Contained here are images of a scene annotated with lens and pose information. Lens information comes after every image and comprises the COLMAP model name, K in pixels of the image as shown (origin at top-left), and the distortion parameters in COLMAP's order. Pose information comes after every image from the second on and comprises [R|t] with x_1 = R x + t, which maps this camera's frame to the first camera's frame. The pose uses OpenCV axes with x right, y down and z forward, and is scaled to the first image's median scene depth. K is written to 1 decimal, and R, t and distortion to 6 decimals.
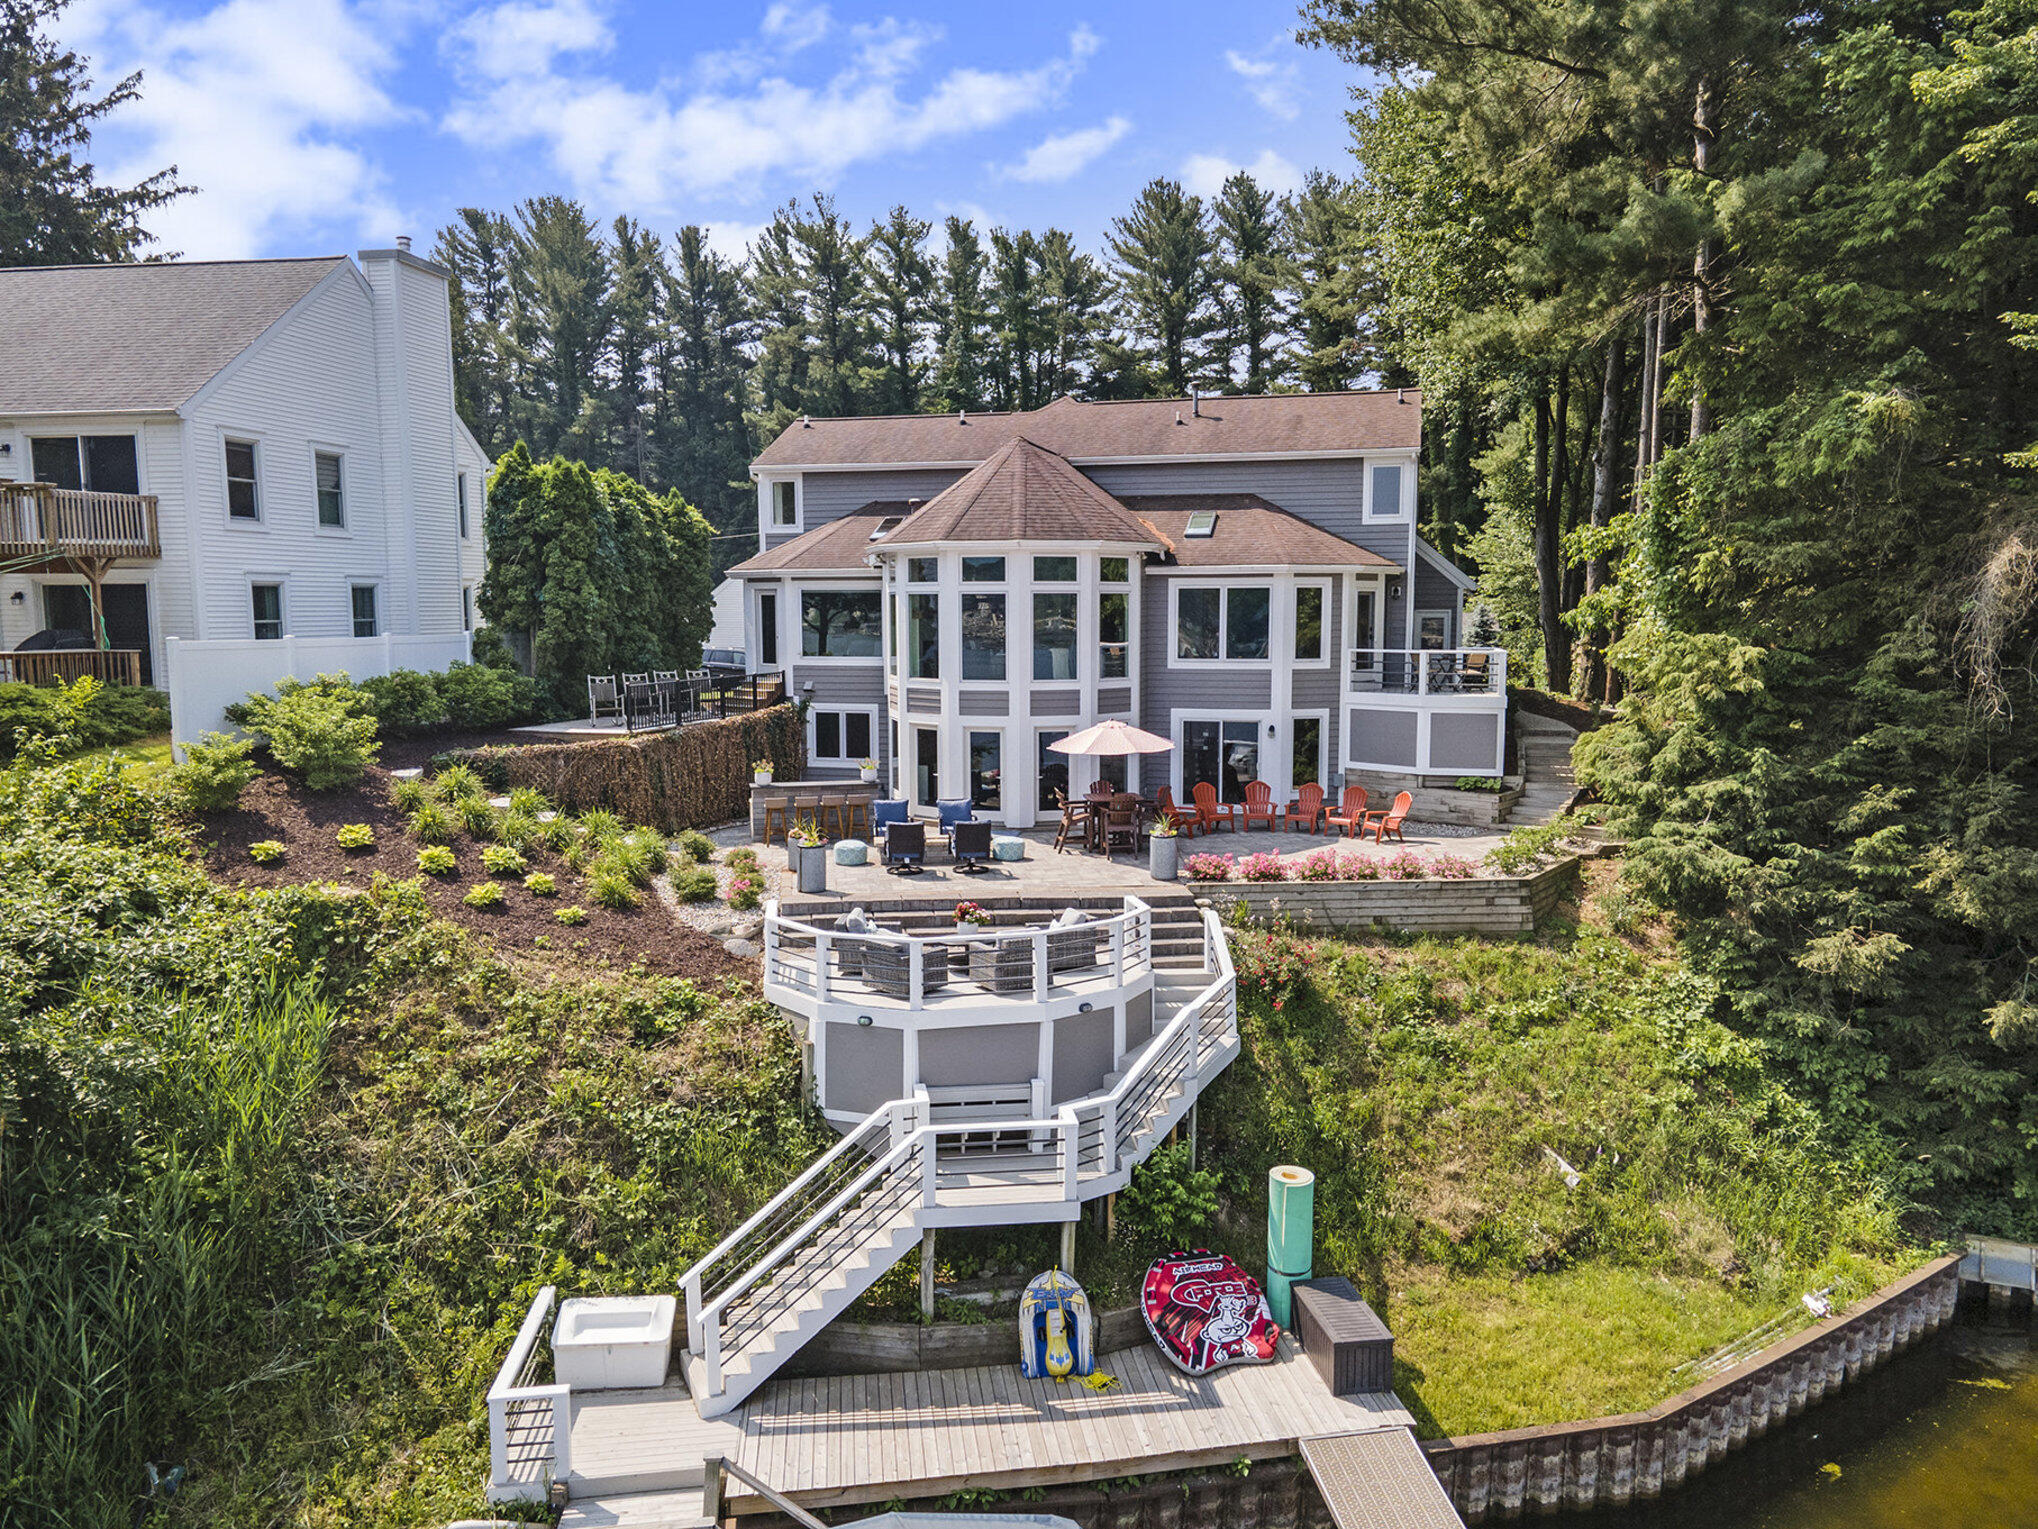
lens RADIAL K [[1490.9, 0, 1019.0], [0, 1490.9, 764.5], [0, 0, 1]] dist [0.037095, -0.008787]
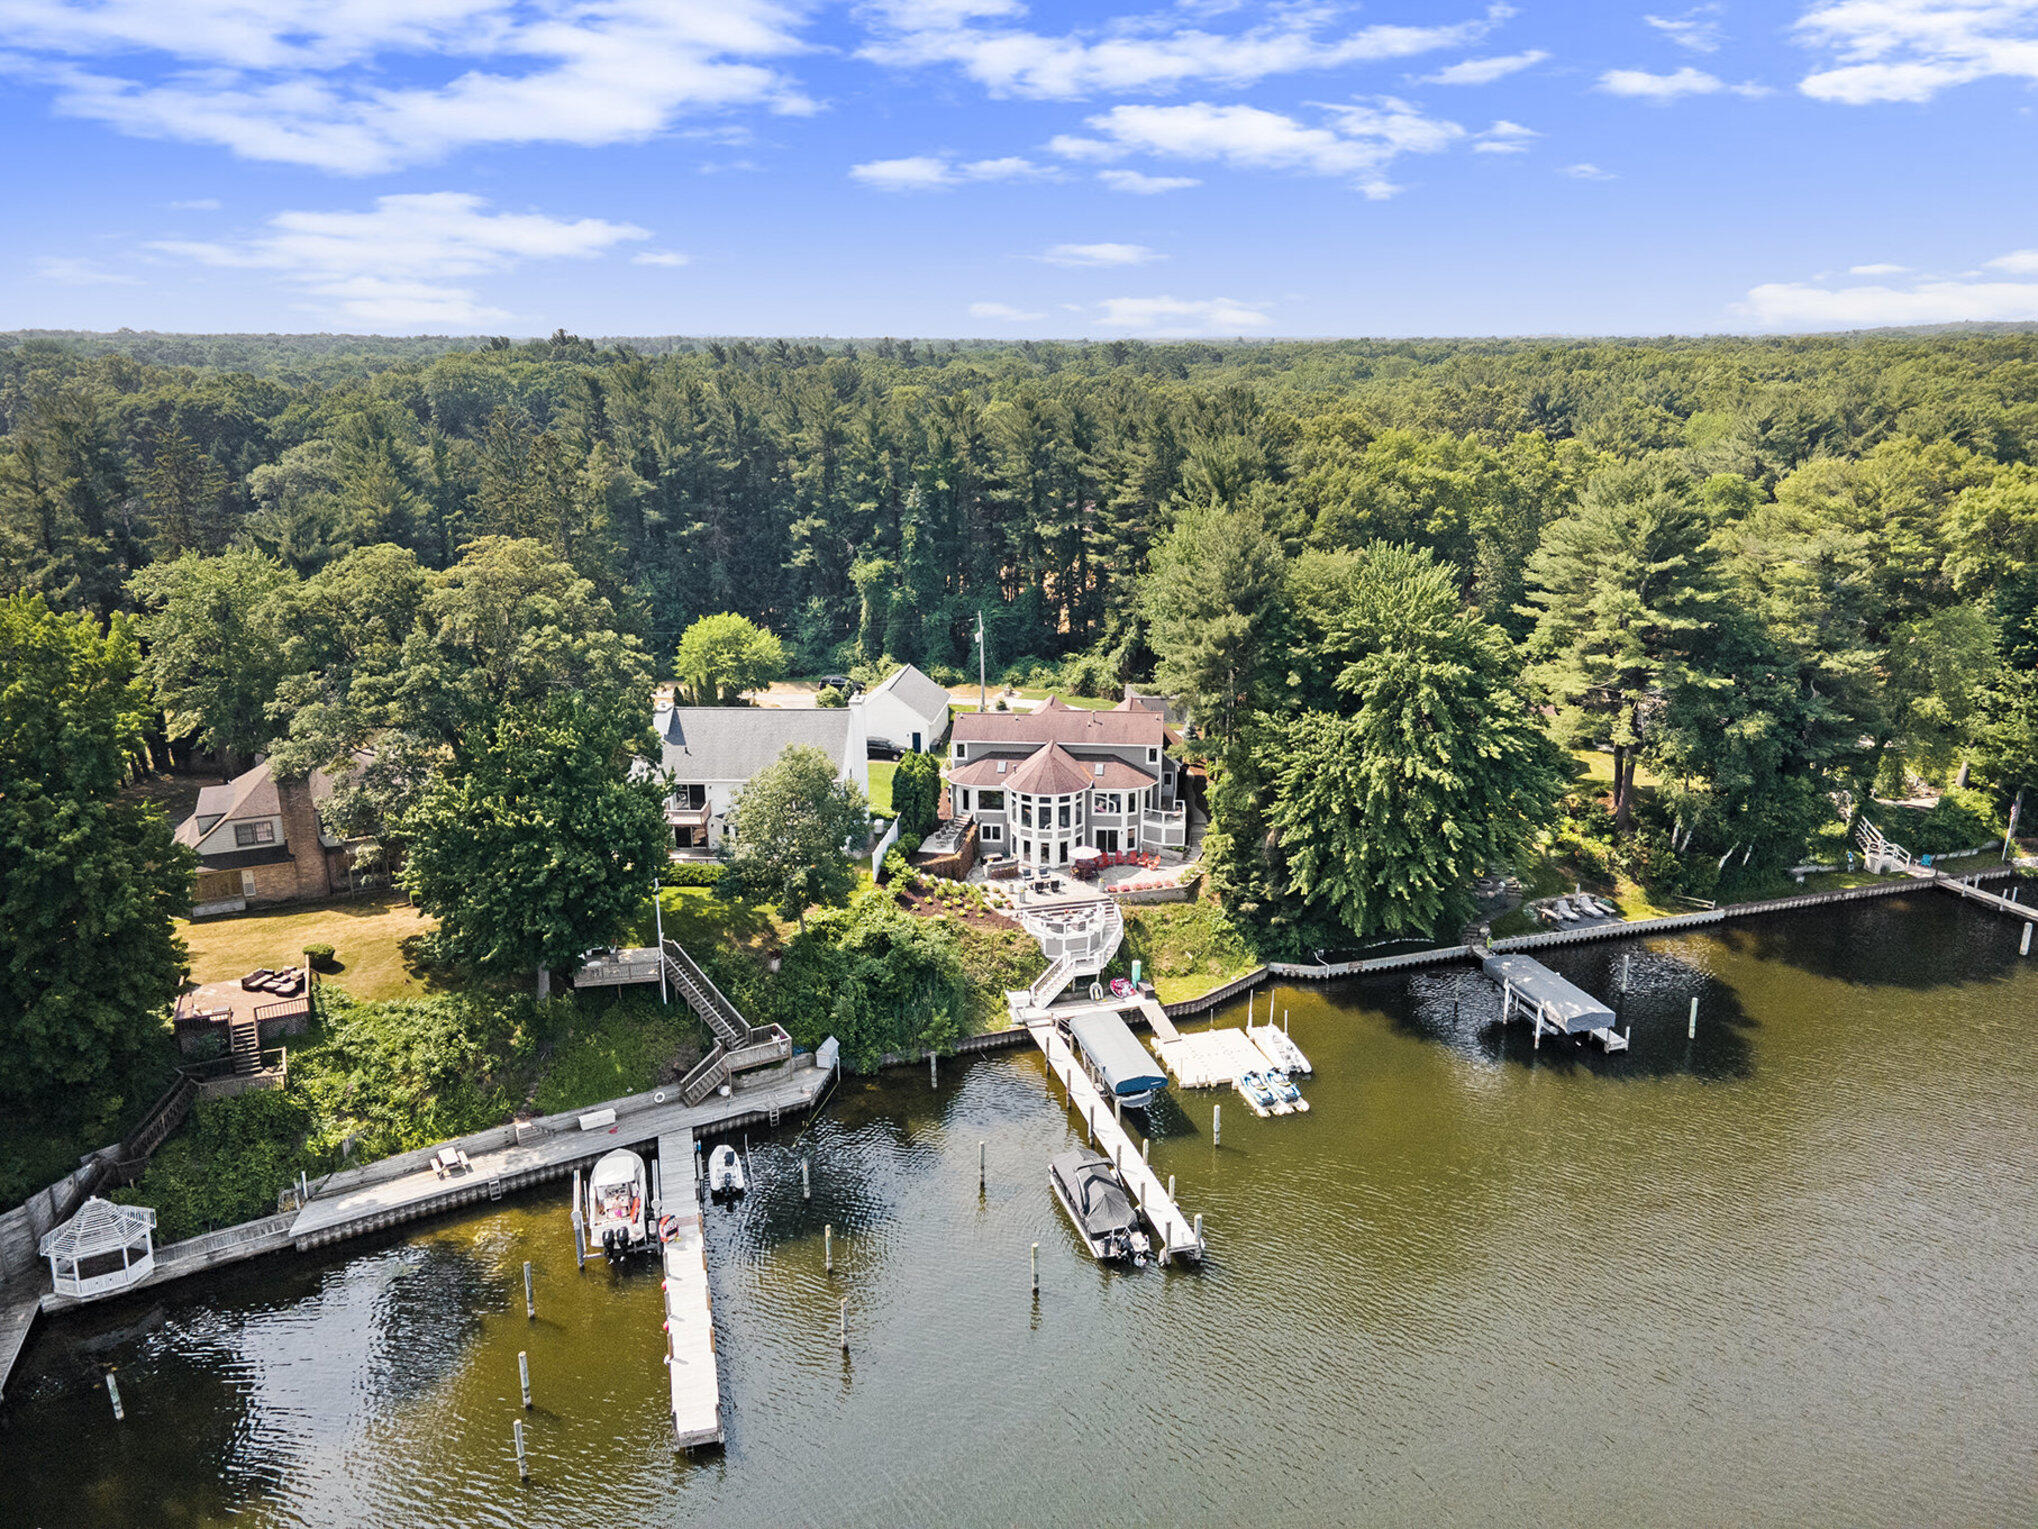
lens RADIAL K [[1490.9, 0, 1019.0], [0, 1490.9, 764.5], [0, 0, 1]] dist [0.037095, -0.008787]
pose [[0.988202, -0.045563, 0.146221, -0.554957], [0.019931, 0.984862, 0.172188, -0.763341], [-0.151853, -0.167243, 0.974151, -2.271336]]
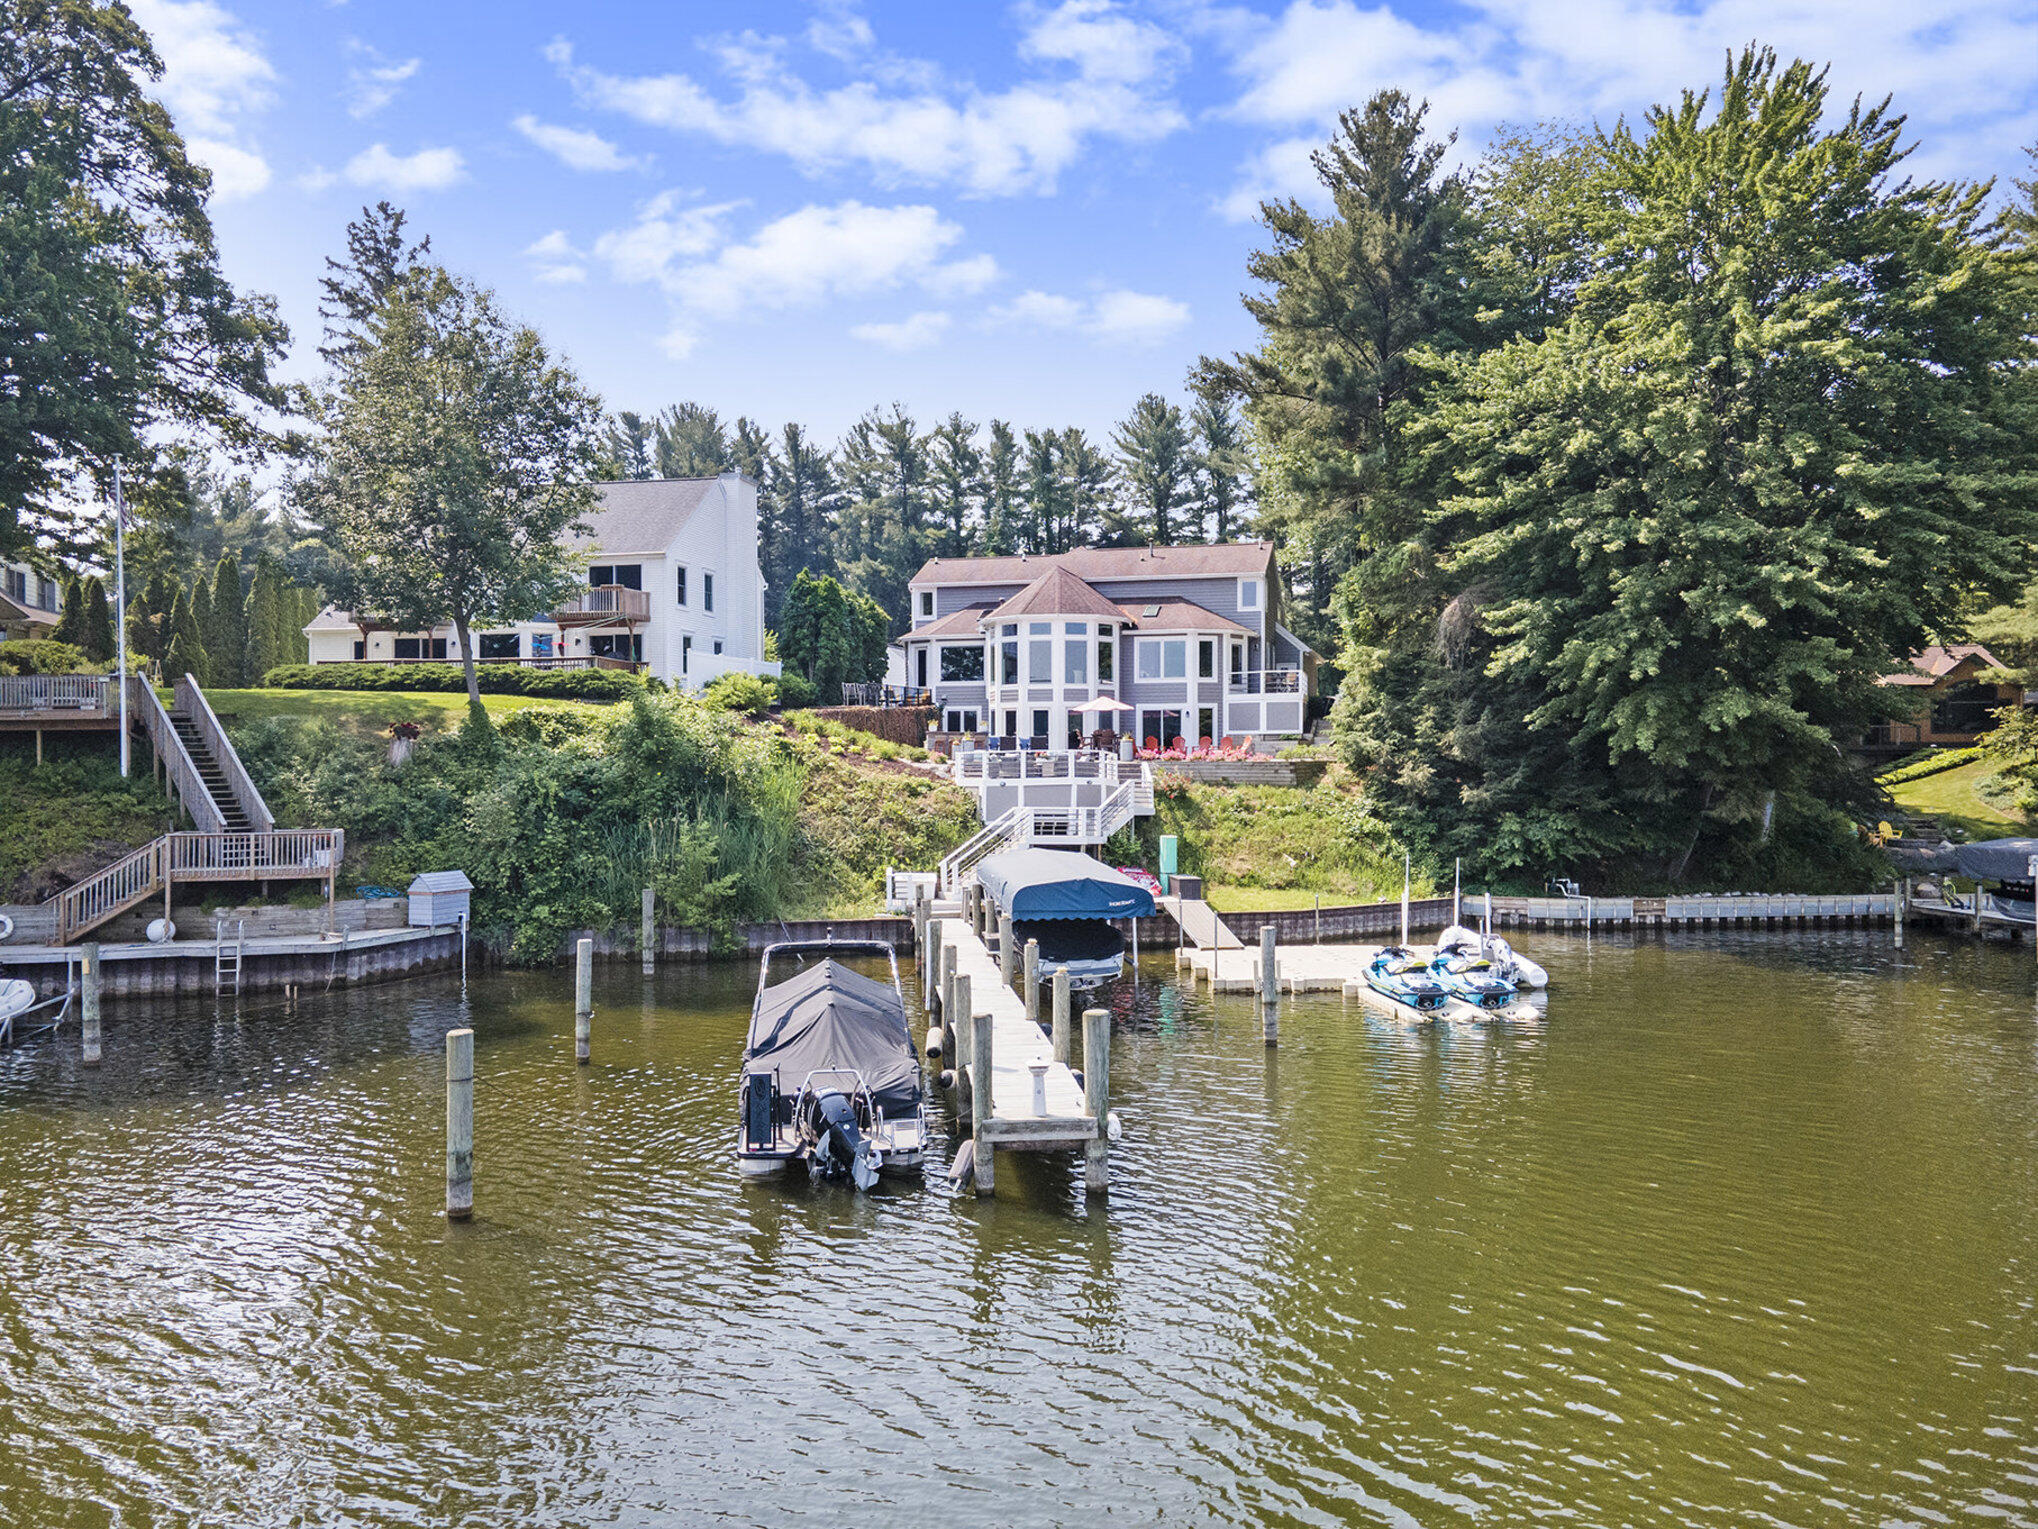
lens RADIAL K [[1490.9, 0, 1019.0], [0, 1490.9, 764.5], [0, 0, 1]] dist [0.037095, -0.008787]
pose [[0.999952, 0.001306, -0.009680, -0.030042], [-0.002285, 0.994806, -0.101762, 0.233194], [0.009497, 0.101779, 0.994762, -0.896735]]
